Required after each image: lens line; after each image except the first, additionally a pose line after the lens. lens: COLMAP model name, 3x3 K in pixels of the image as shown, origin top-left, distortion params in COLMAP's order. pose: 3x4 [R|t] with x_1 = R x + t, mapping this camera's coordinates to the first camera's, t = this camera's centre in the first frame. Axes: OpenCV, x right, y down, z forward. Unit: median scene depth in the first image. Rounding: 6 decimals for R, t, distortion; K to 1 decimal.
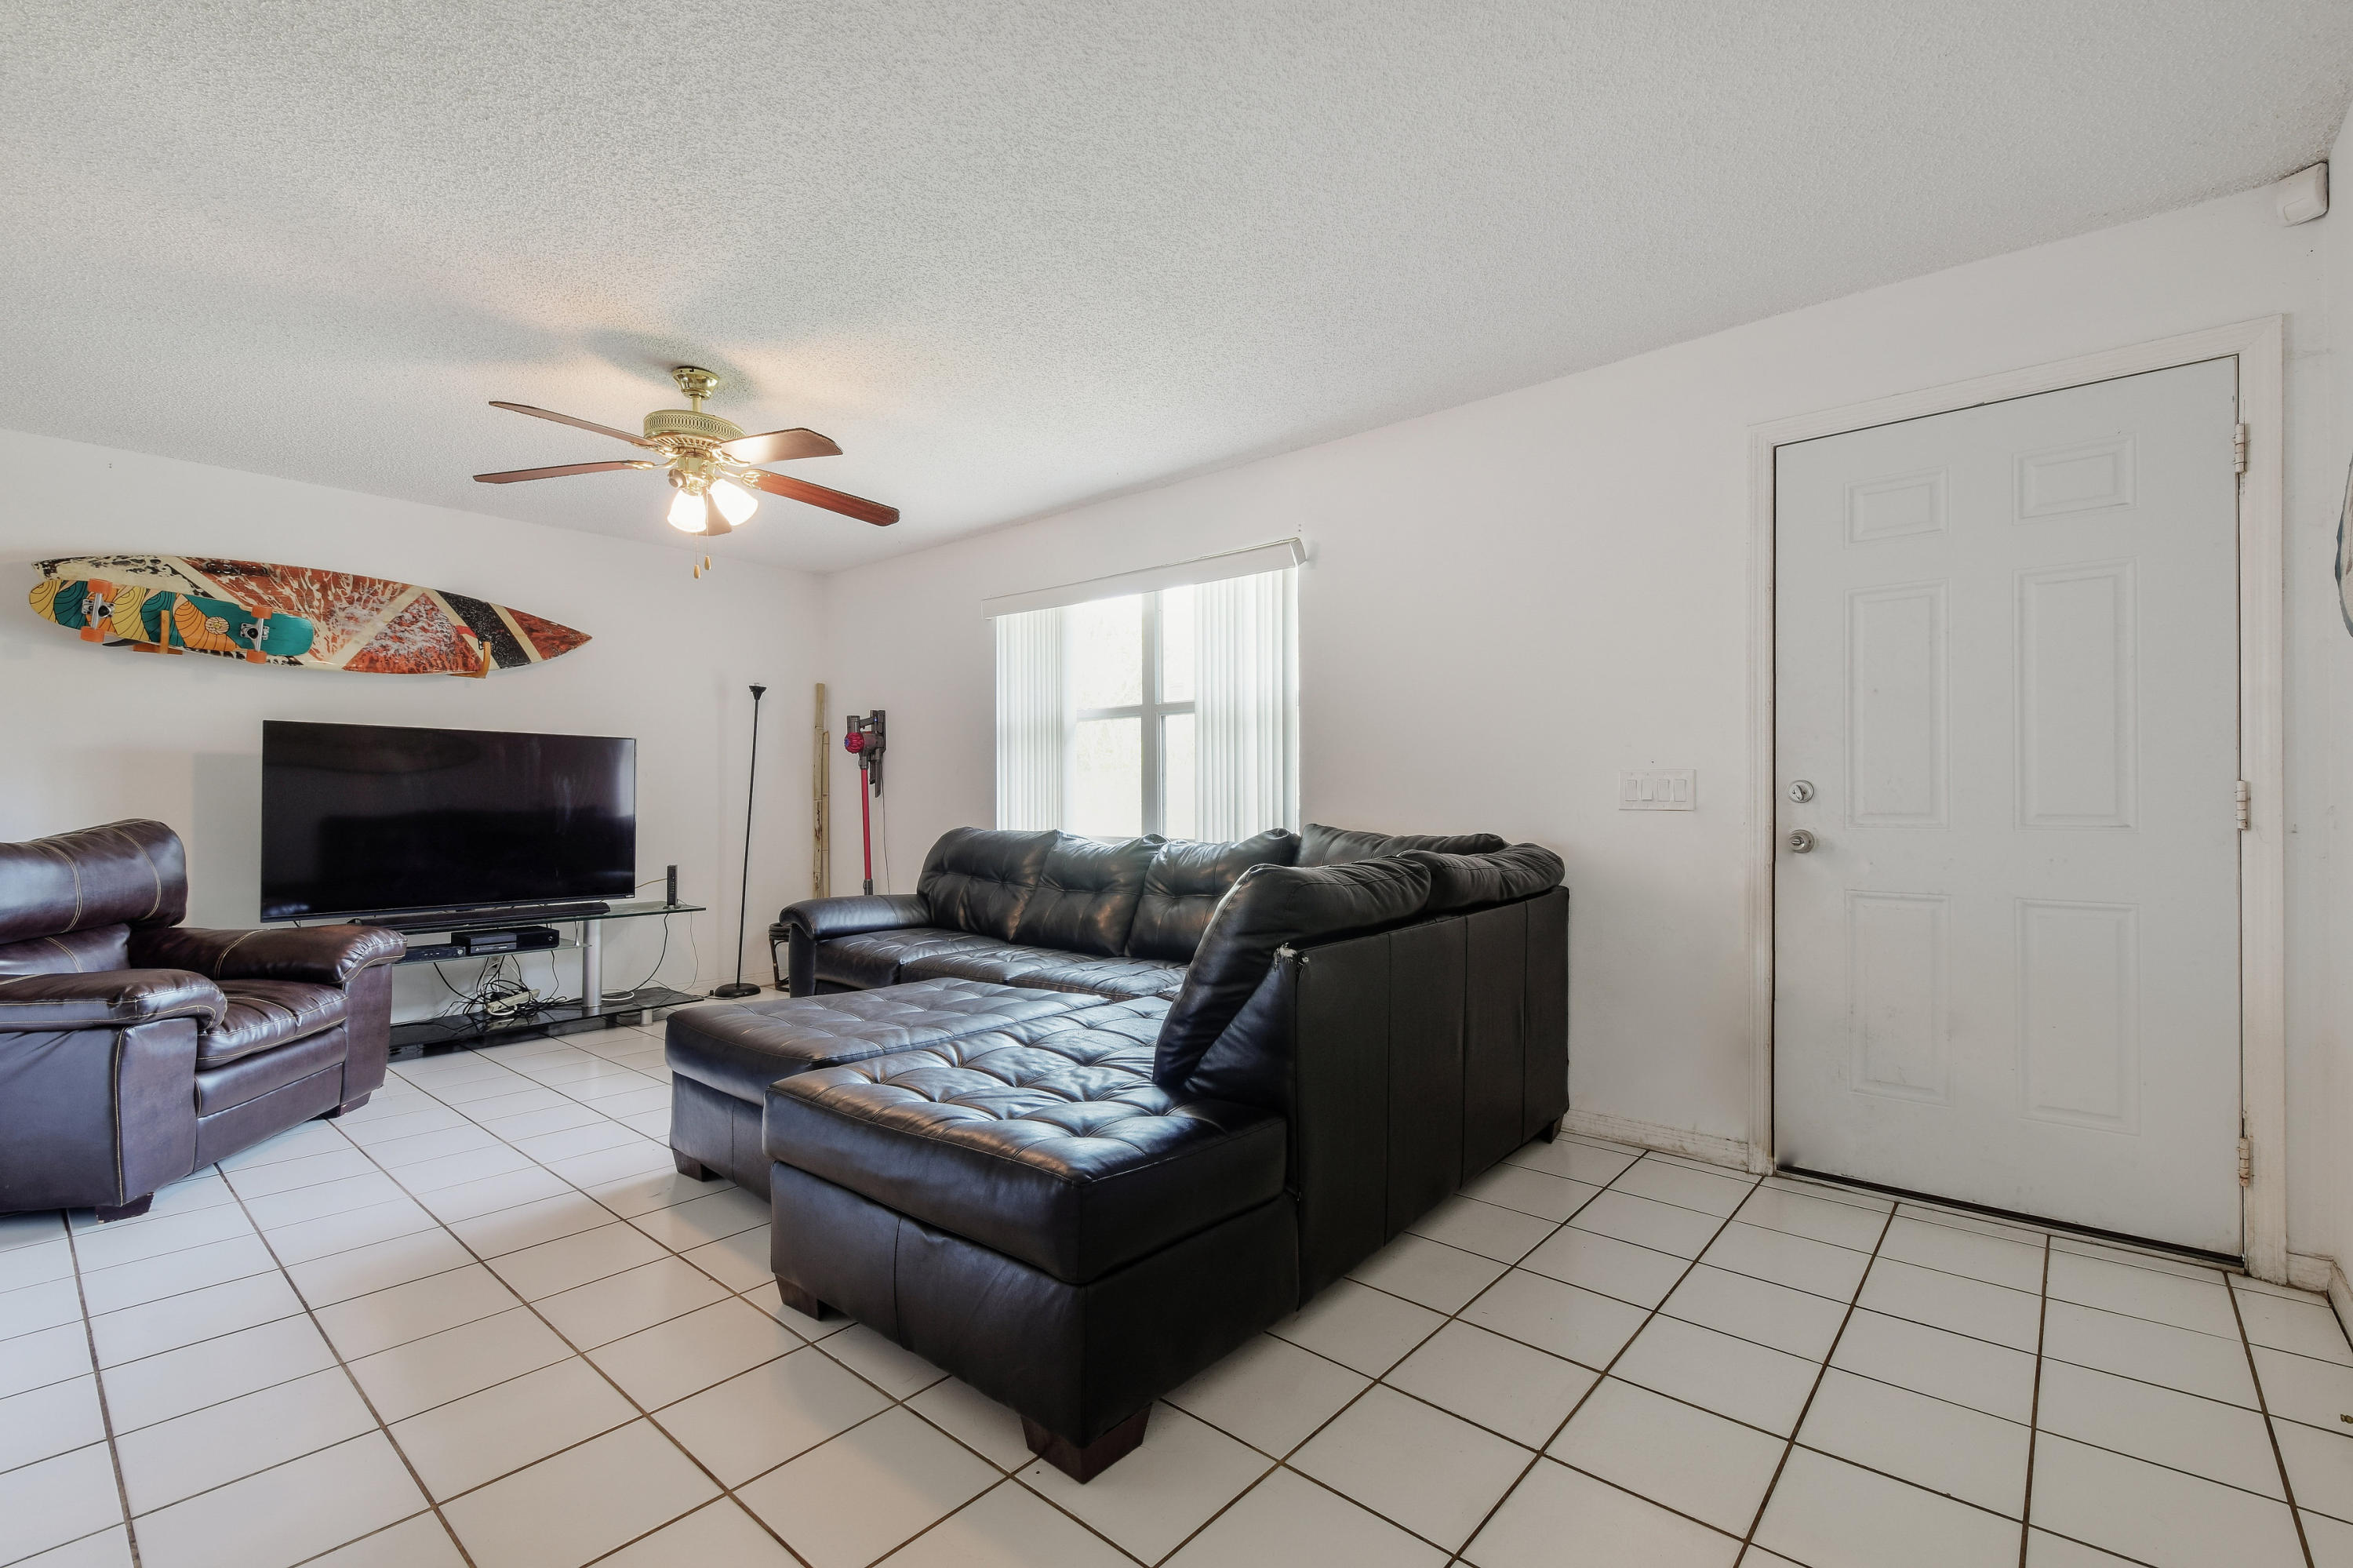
lens RADIAL K [[1021.0, 0, 1186.4], [0, 1021.0, 793.6], [0, 0, 1]] dist [0.042874, -0.019897]
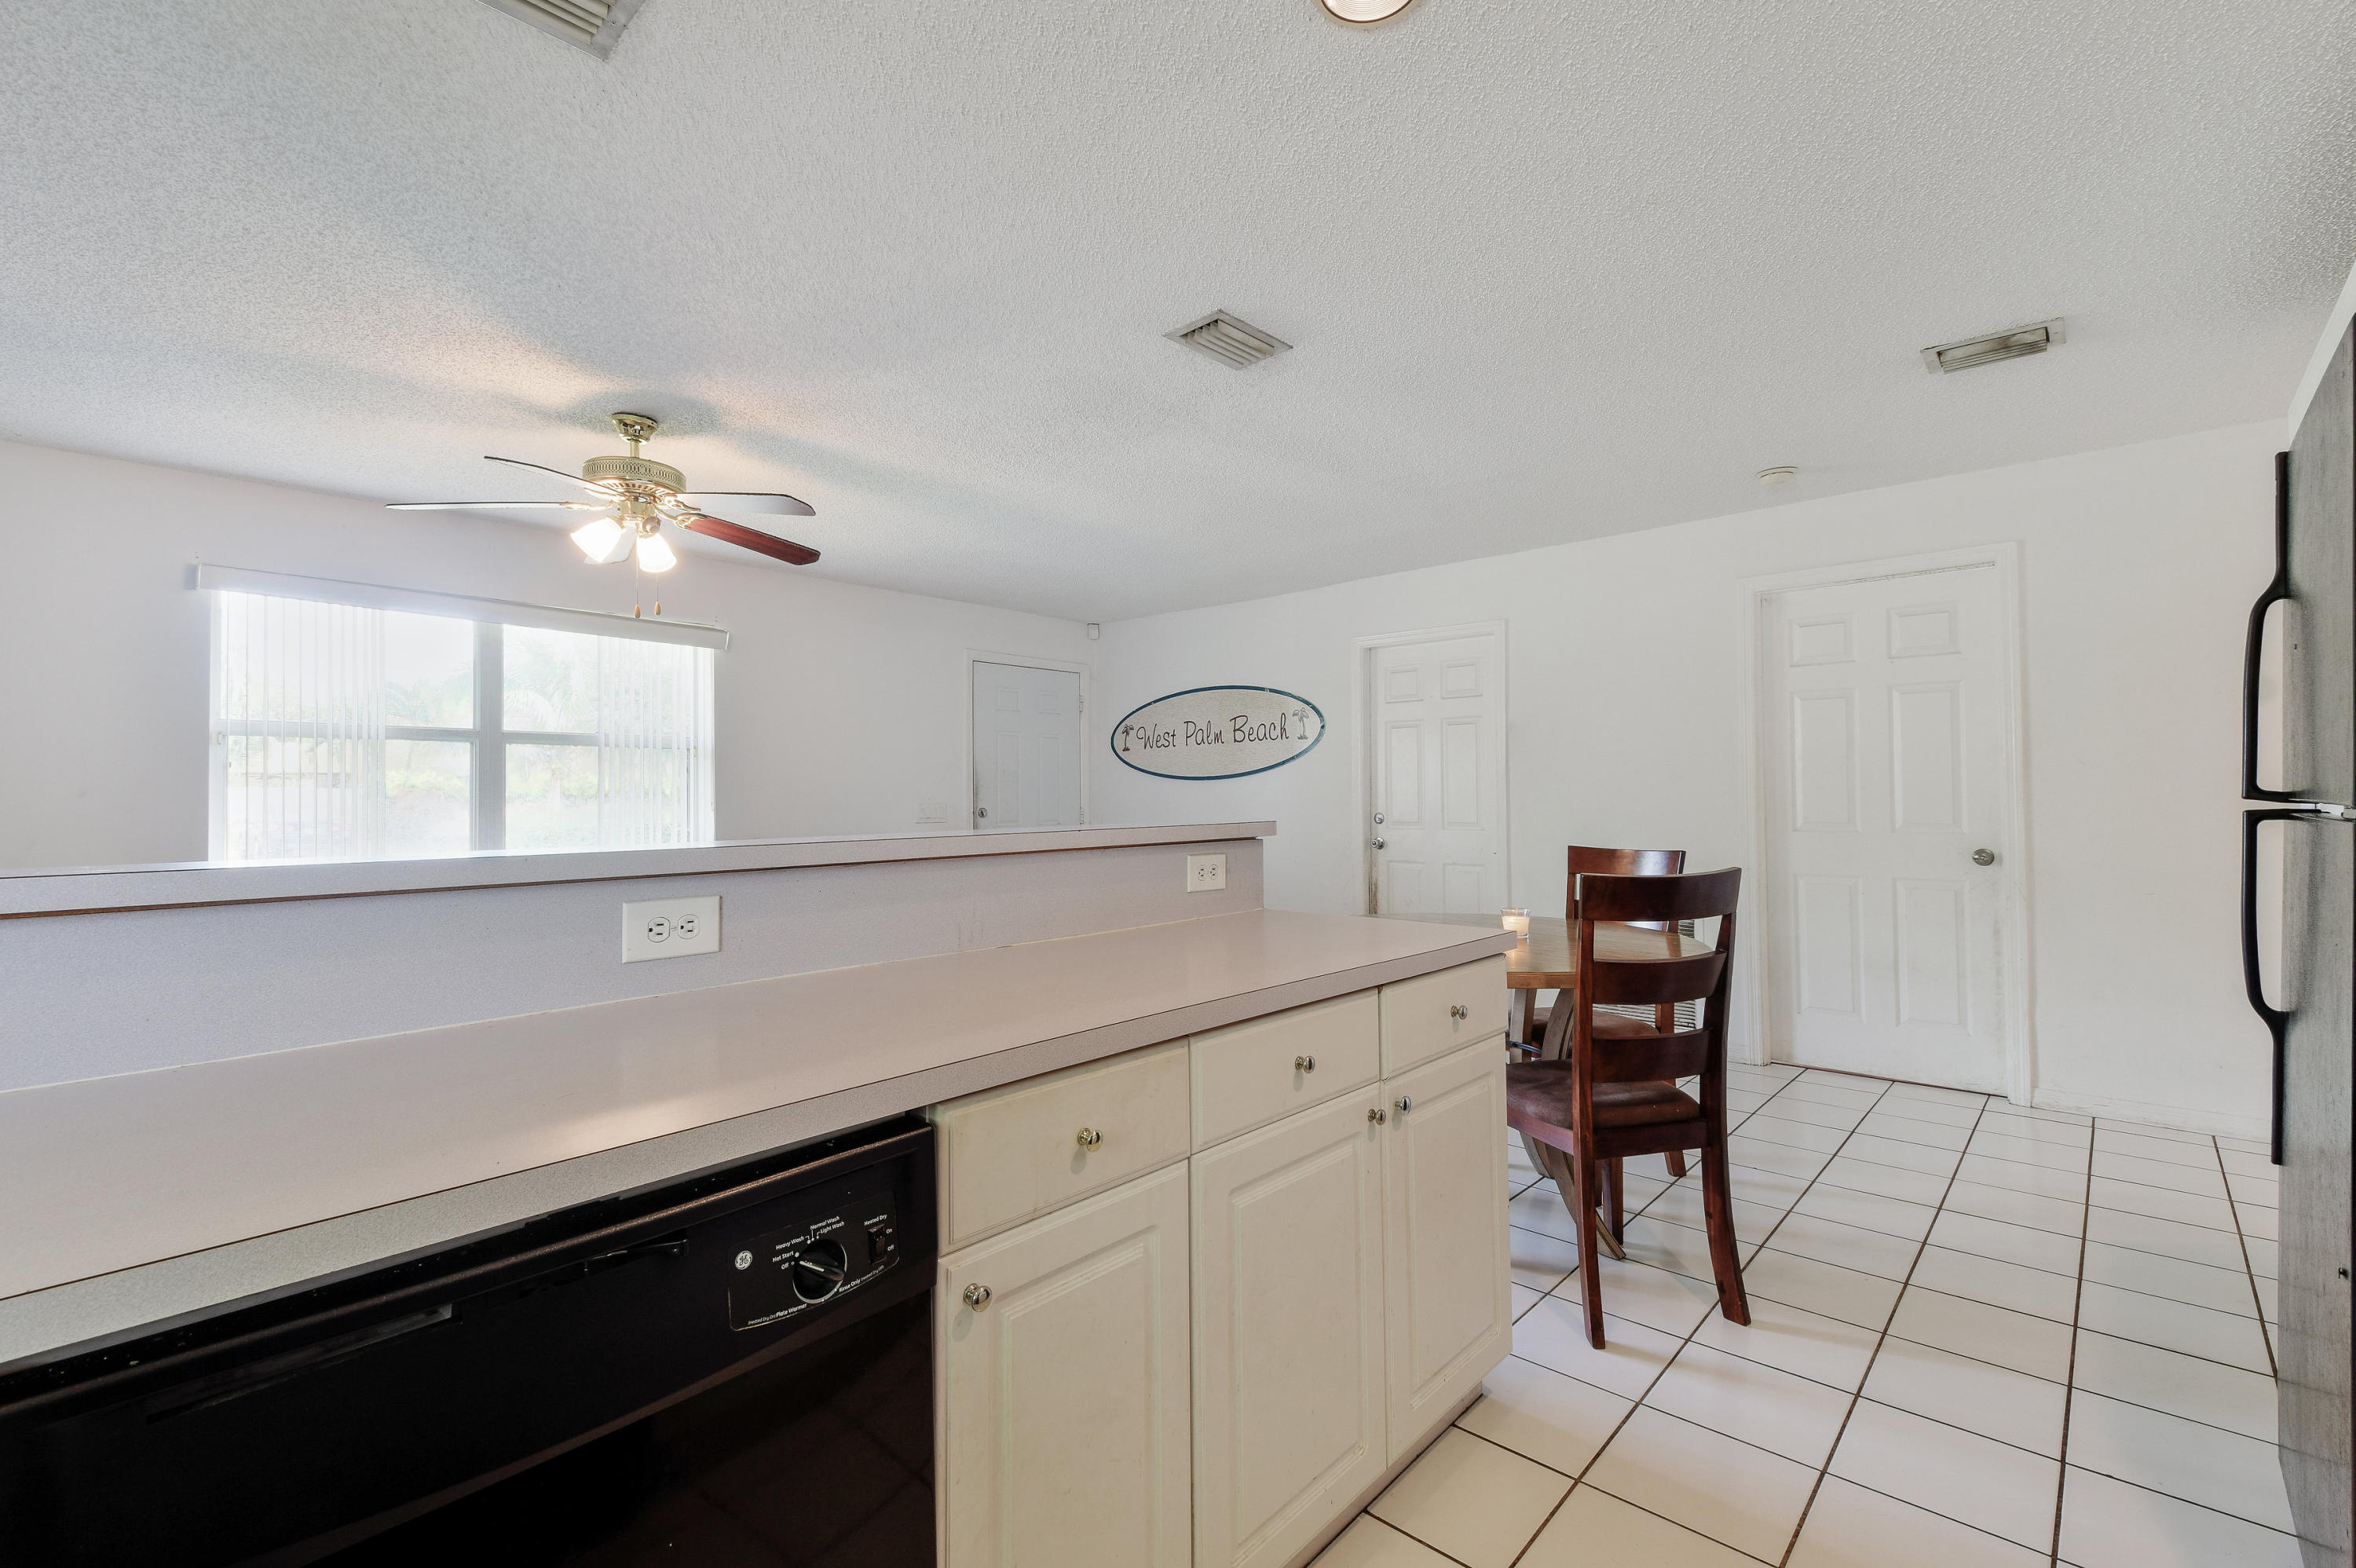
lens RADIAL K [[1022.2, 0, 1187.9], [0, 1022.2, 793.6], [0, 0, 1]] dist [0.042874, -0.019897]
pose [[0.018784, 0.004309, 0.999814, -1.083544], [0.003476, 0.999984, -0.004375, -0.020766], [-0.999818, 0.003557, 0.018769, 0.316274]]
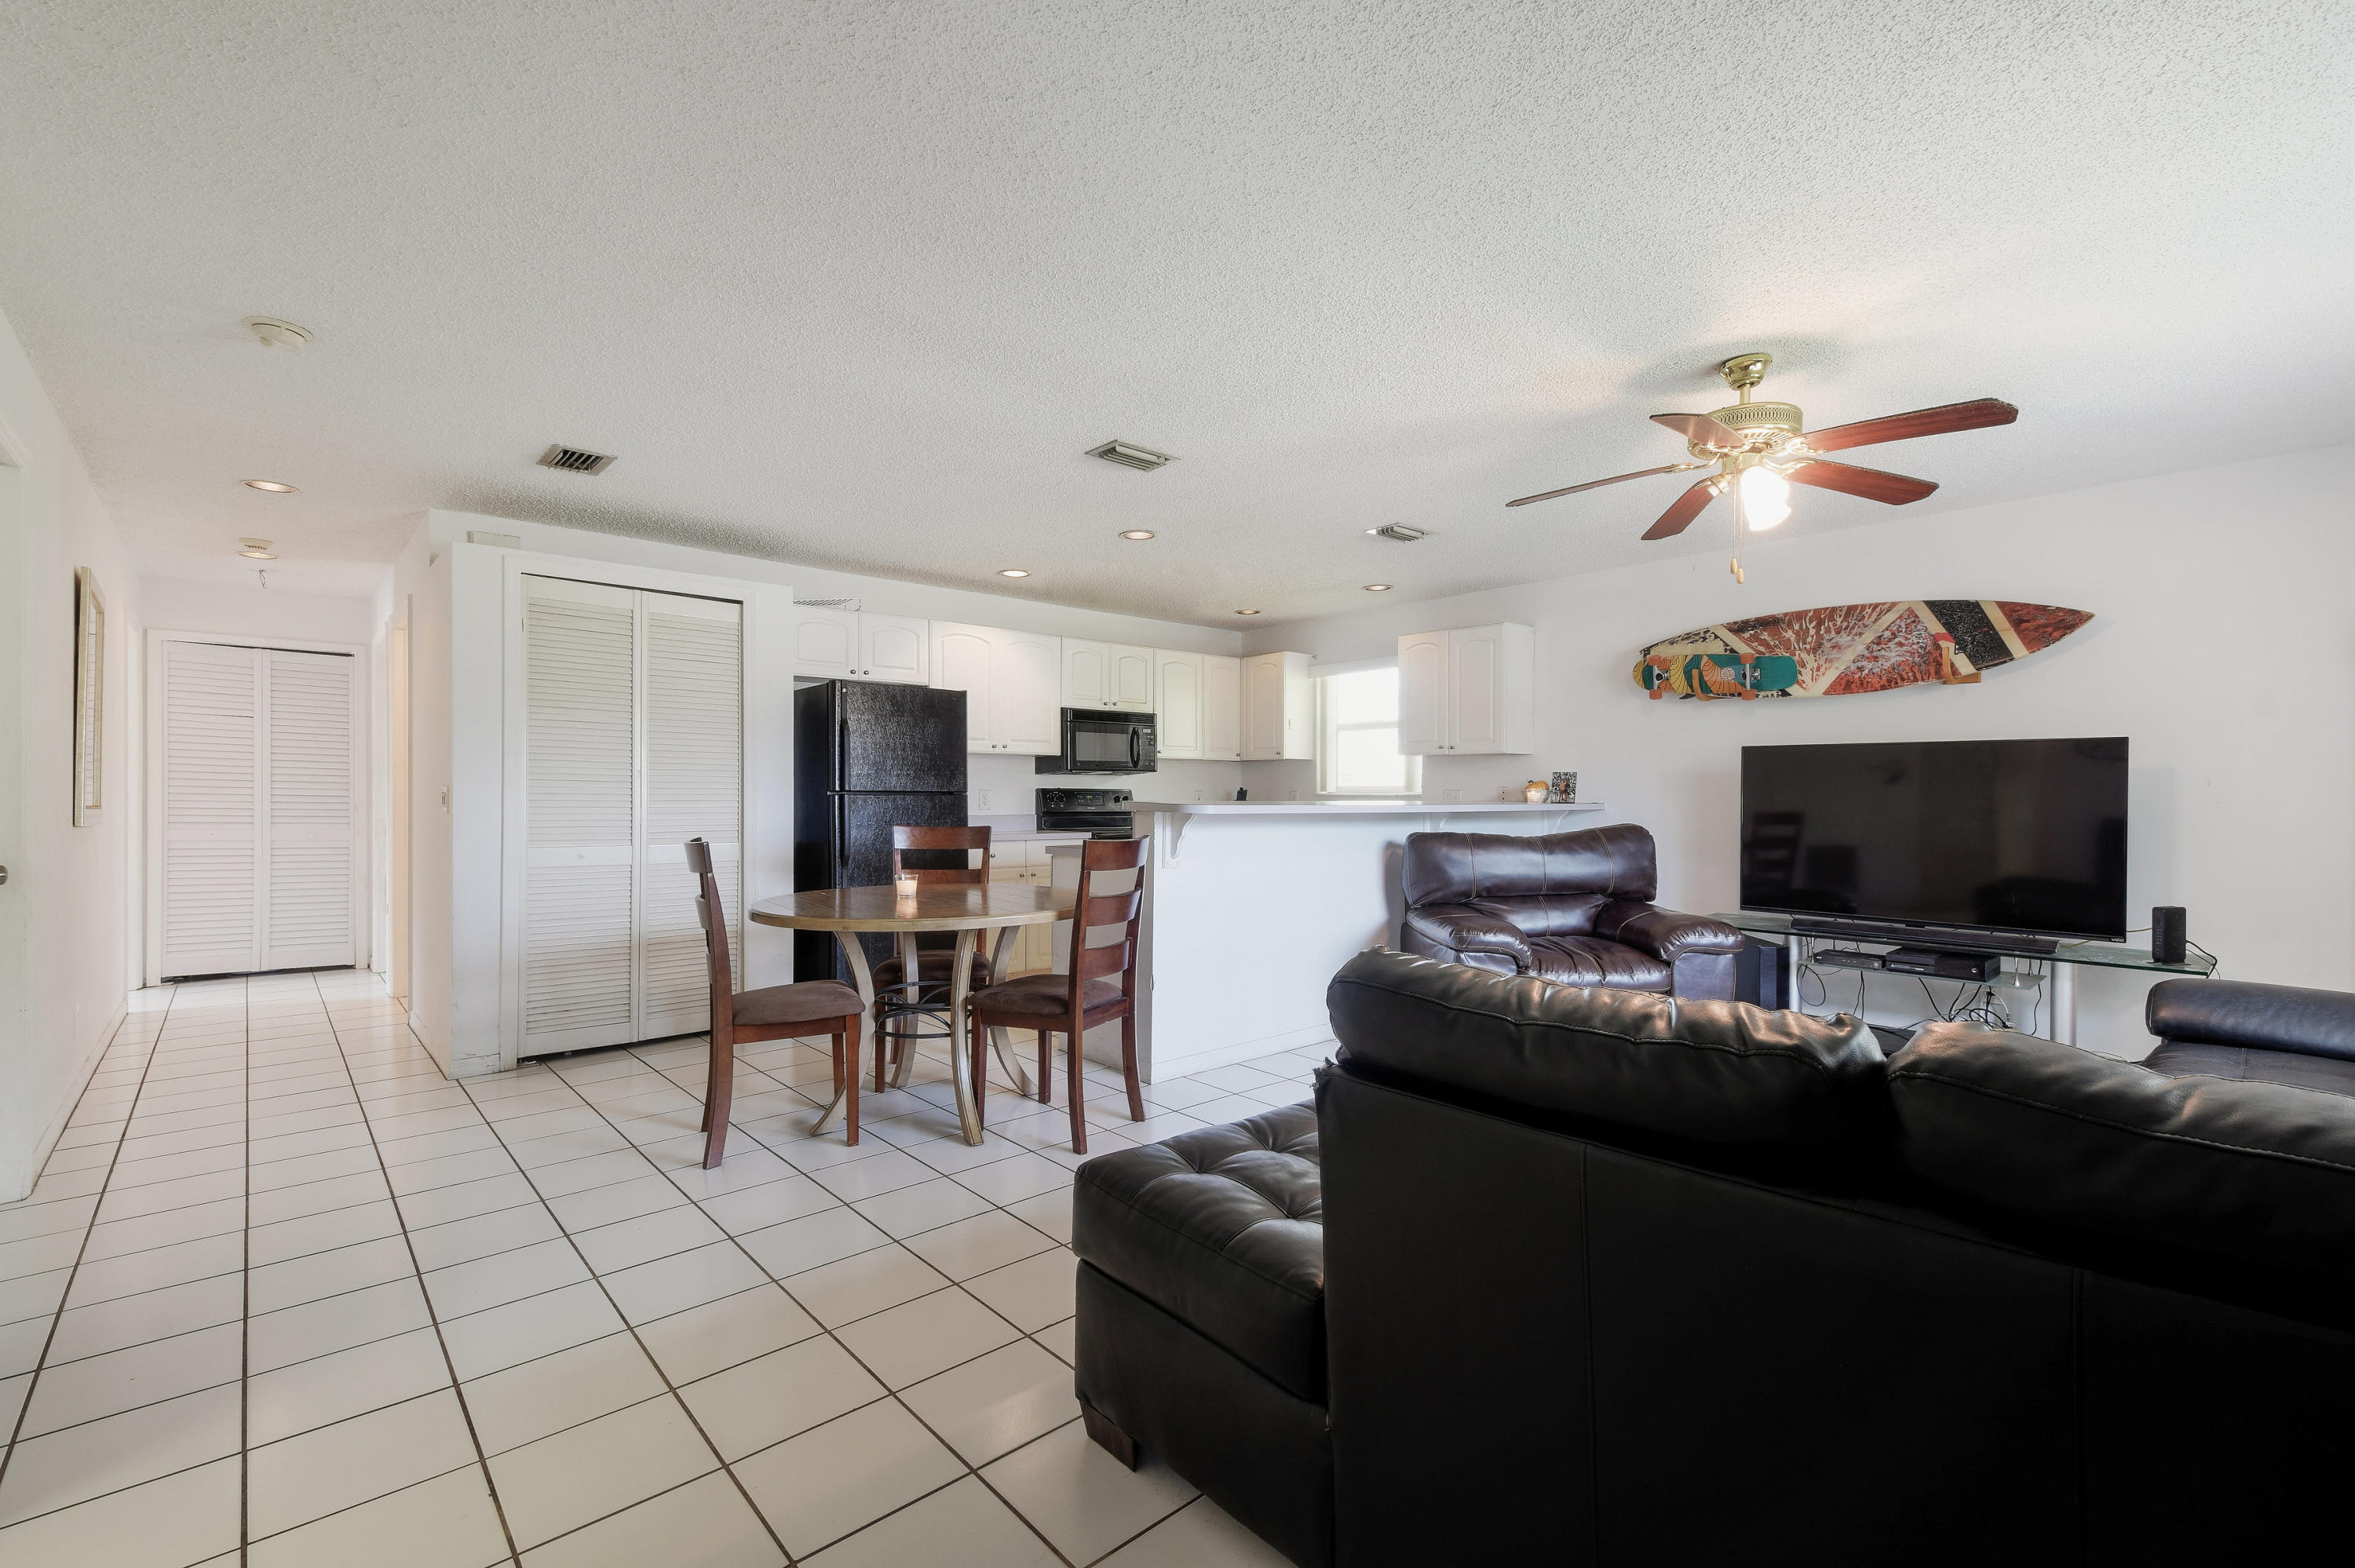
lens RADIAL K [[1021.7, 0, 1187.4], [0, 1021.7, 793.6], [0, 0, 1]] dist [0.042874, -0.019897]
pose [[-0.124426, -0.000655, -0.992229, 0.371428], [0.001806, 0.999998, -0.000887, -0.013141], [0.992227, -0.001903, -0.124425, 0.453660]]
